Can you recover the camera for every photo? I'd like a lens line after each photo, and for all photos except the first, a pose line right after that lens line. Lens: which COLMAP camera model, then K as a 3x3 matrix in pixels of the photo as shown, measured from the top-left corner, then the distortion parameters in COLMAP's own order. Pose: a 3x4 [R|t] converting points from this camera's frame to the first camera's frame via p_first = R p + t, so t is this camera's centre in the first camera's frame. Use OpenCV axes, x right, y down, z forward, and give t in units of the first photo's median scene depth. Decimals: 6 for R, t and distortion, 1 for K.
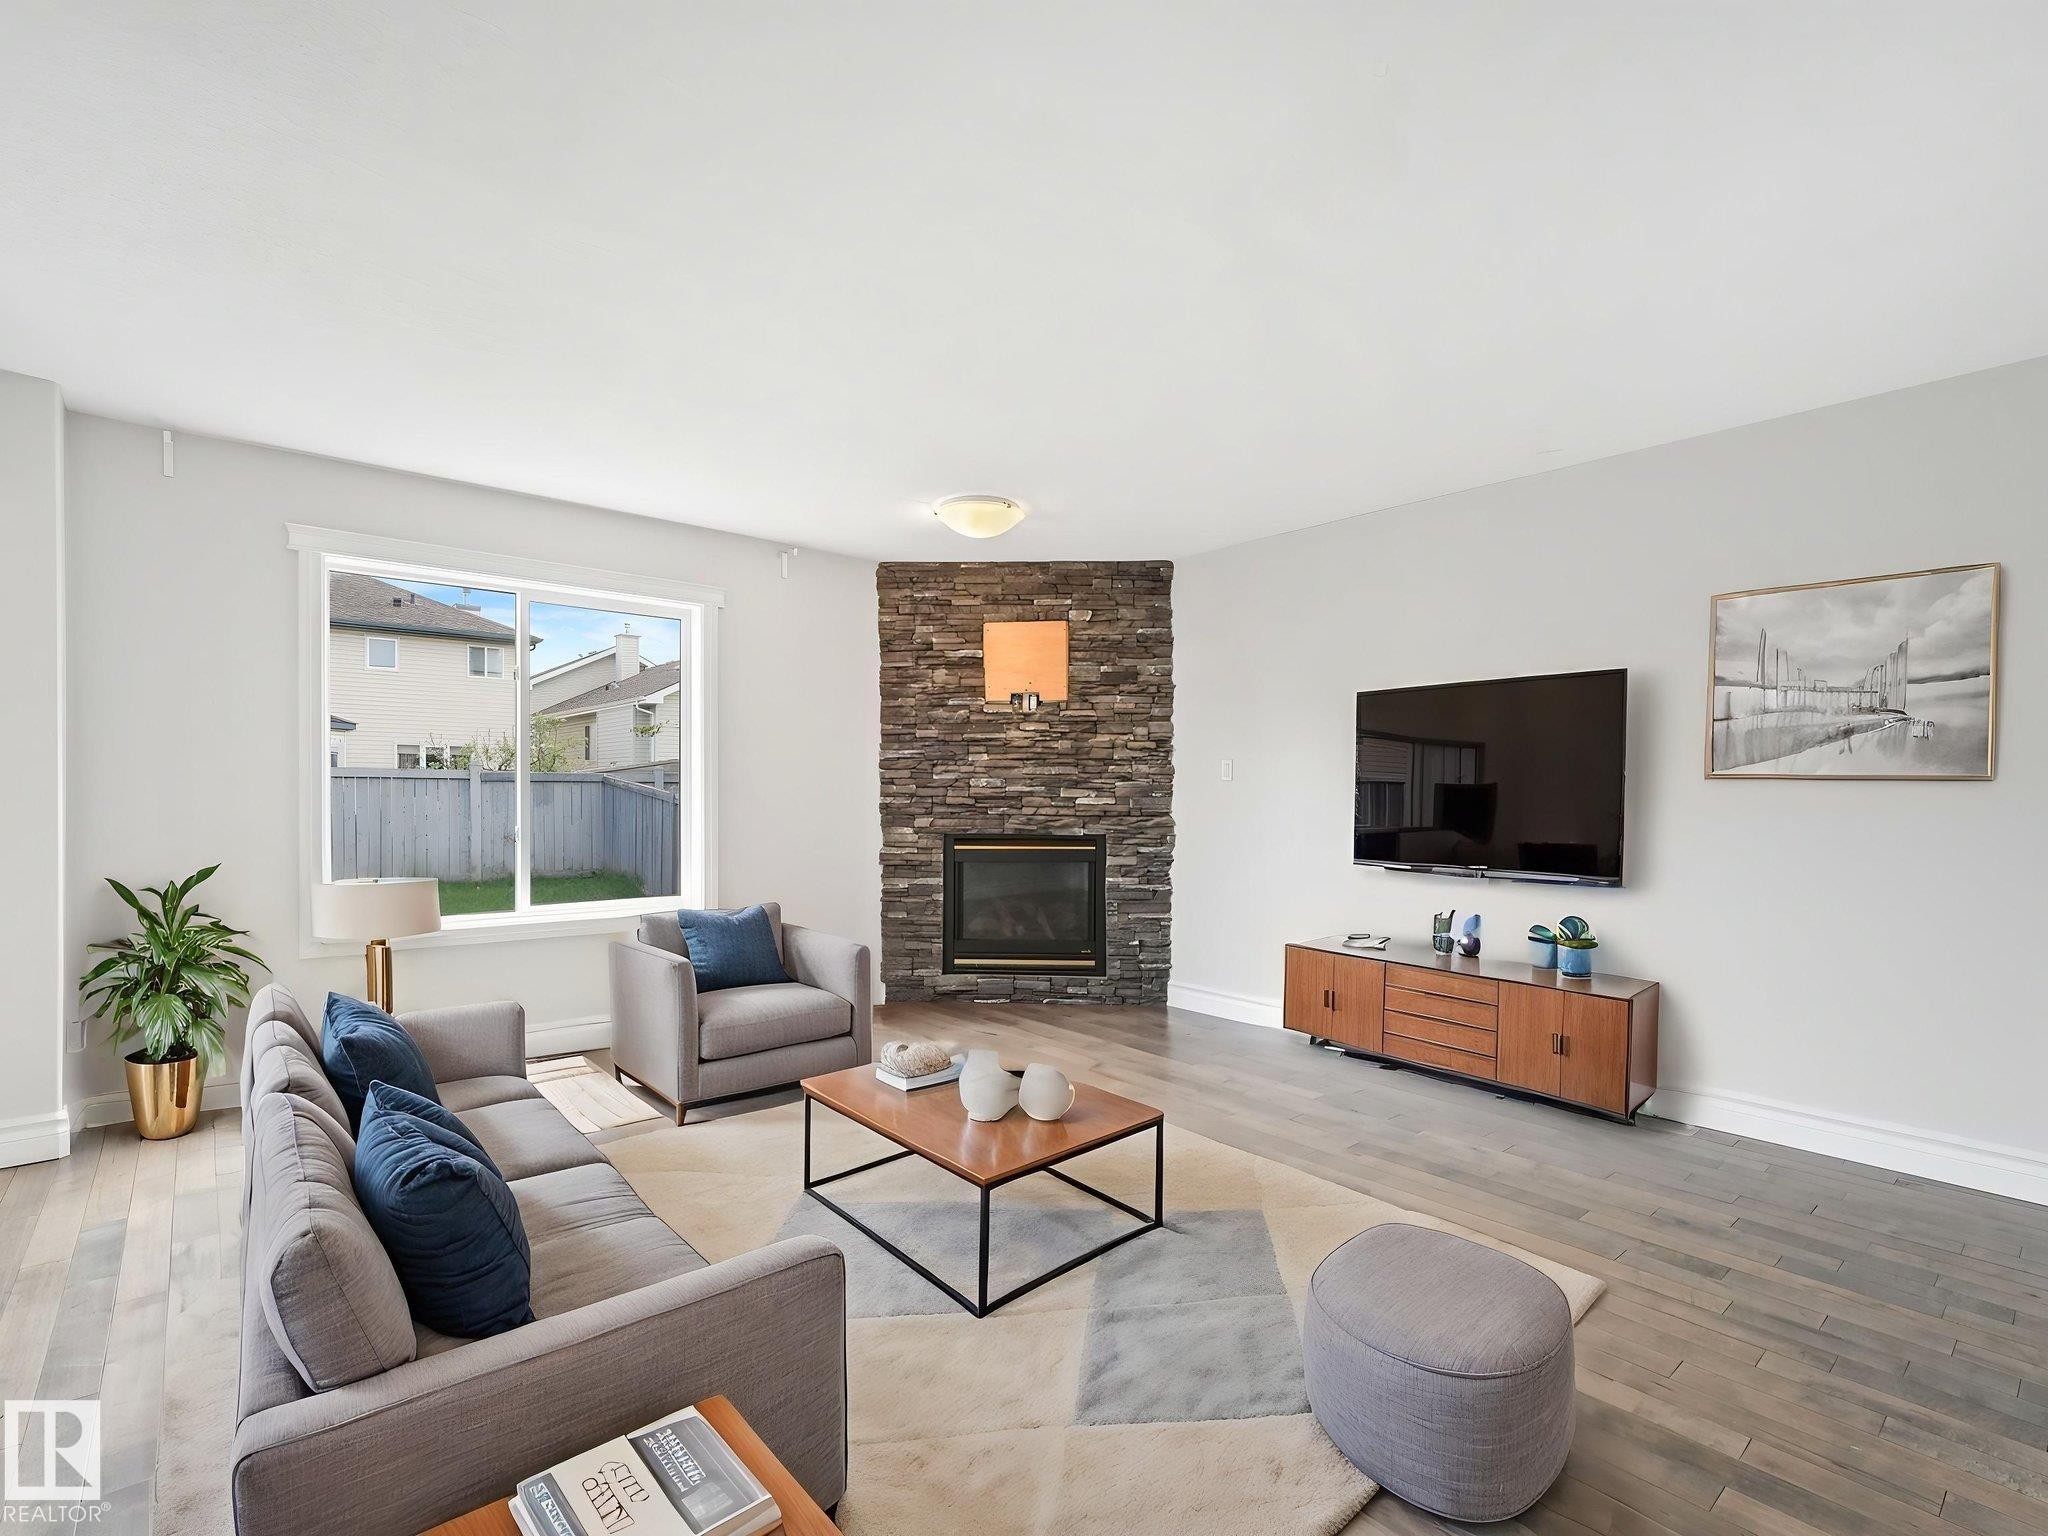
lens RADIAL K [[937.6, 0, 1026.0], [0, 937.6, 772.8], [0, 0, 1]] dist [-0.001300, 0.000671]
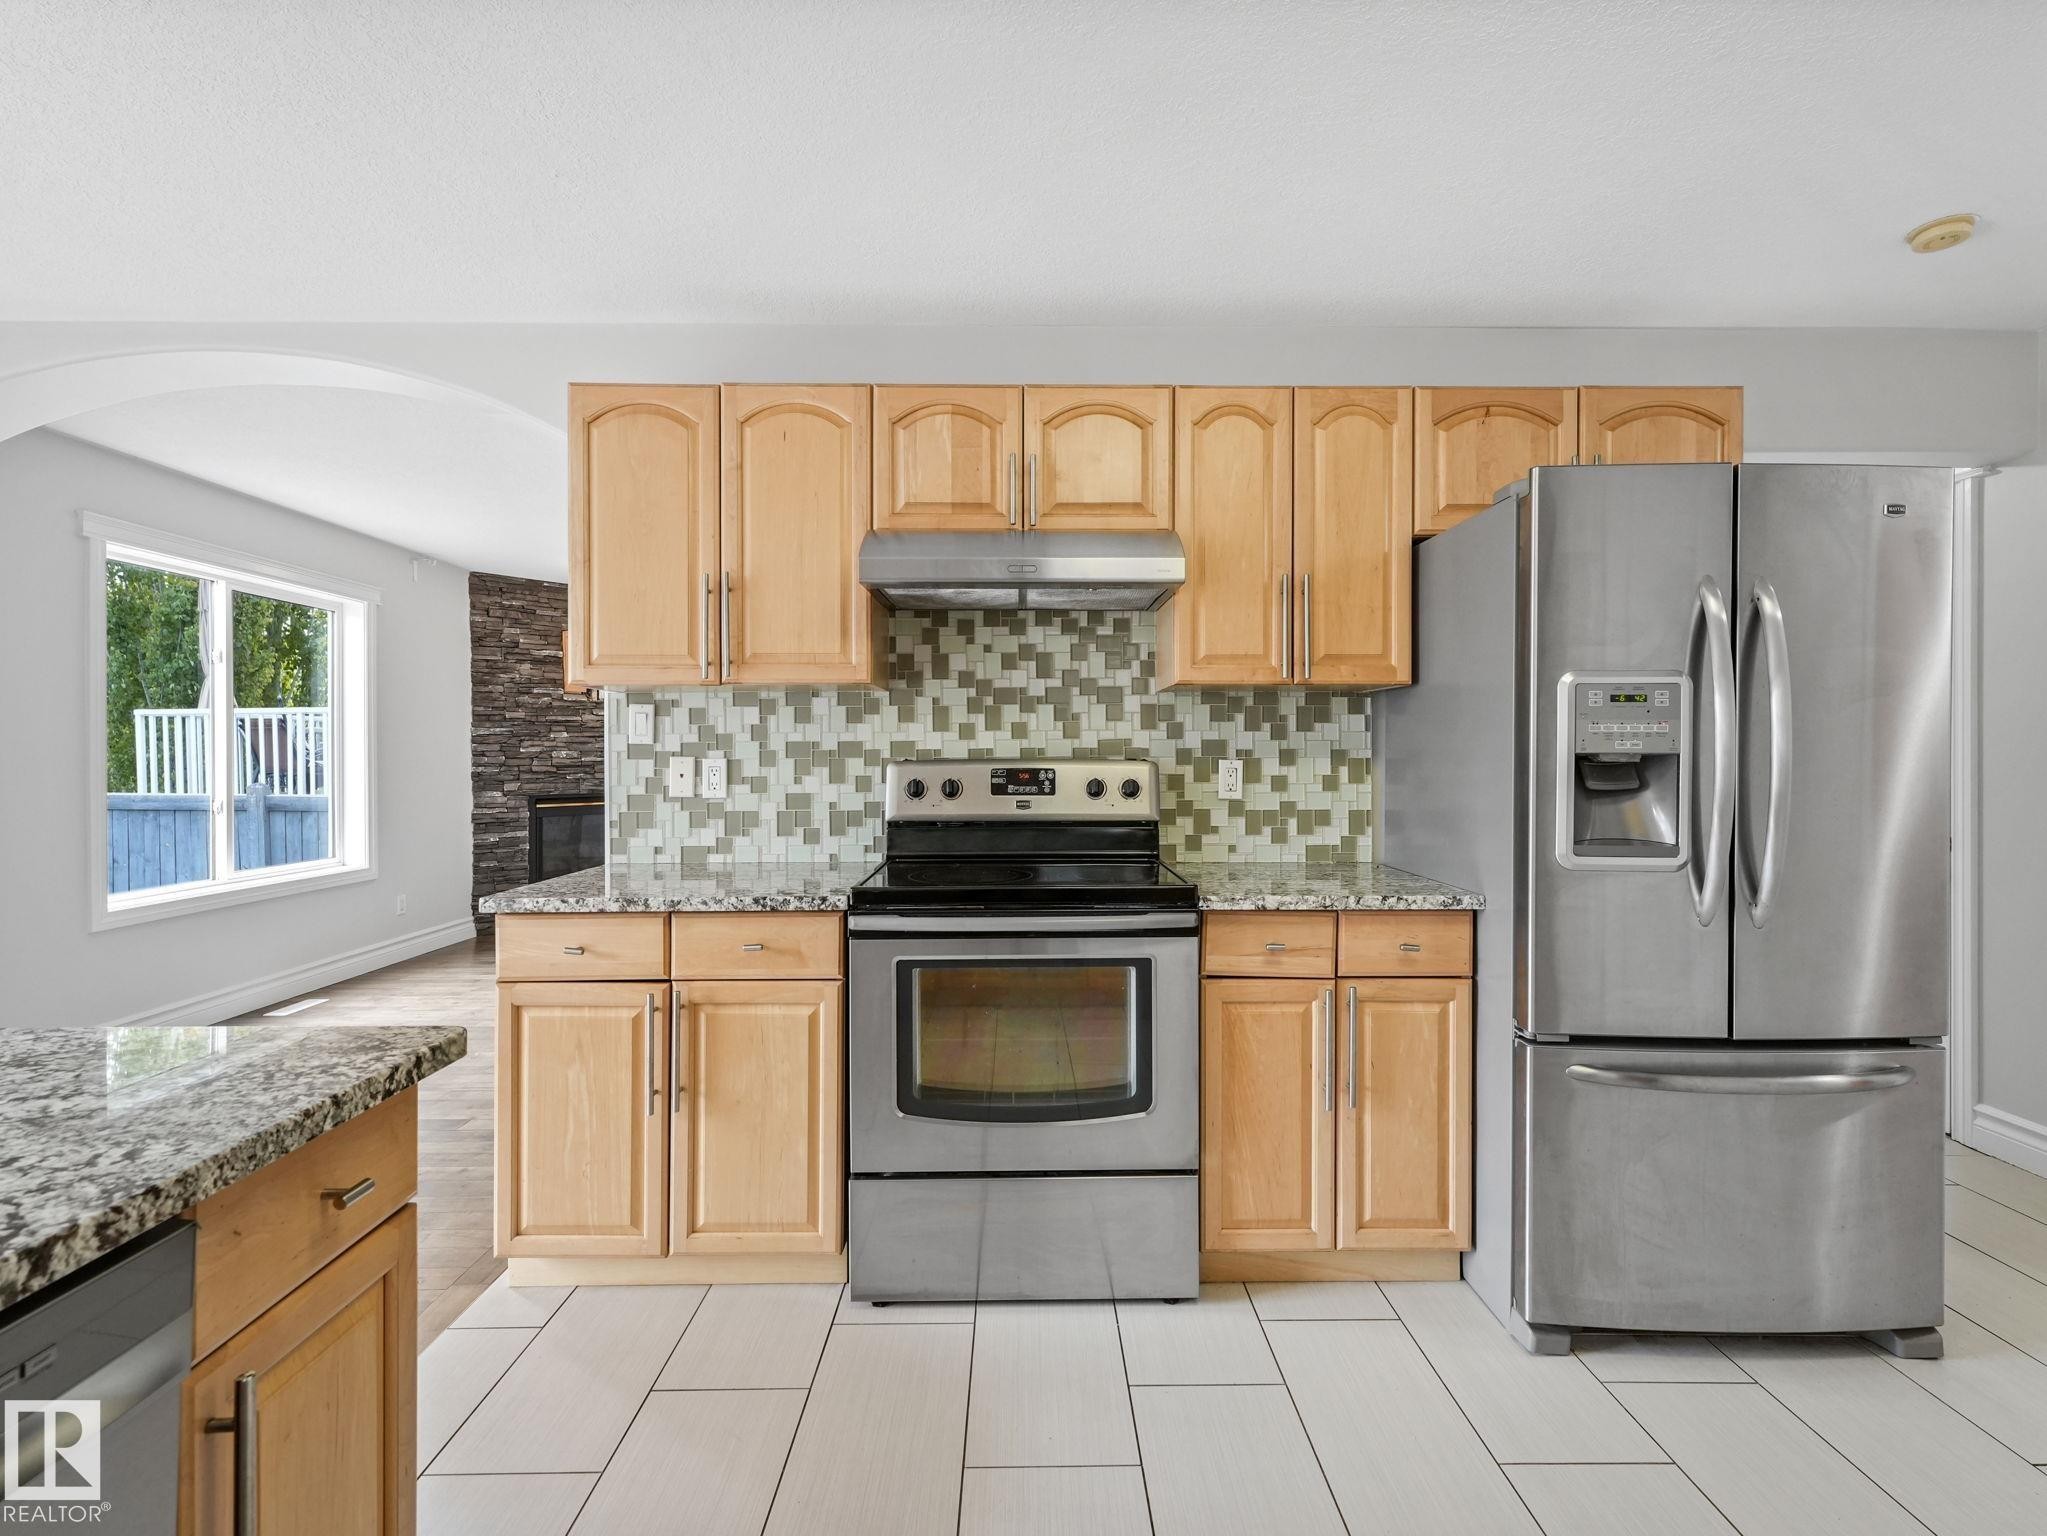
lens RADIAL K [[938.1, 0, 1025.5], [0, 938.1, 756.3], [0, 0, 1]] dist [0.000276, 0.001687]
pose [[0.657135, -0.006061, 0.753748, -0.600496], [0.004695, 0.999981, 0.003948, 0.010894], [-0.753758, 0.000945, 0.657151, -0.325474]]
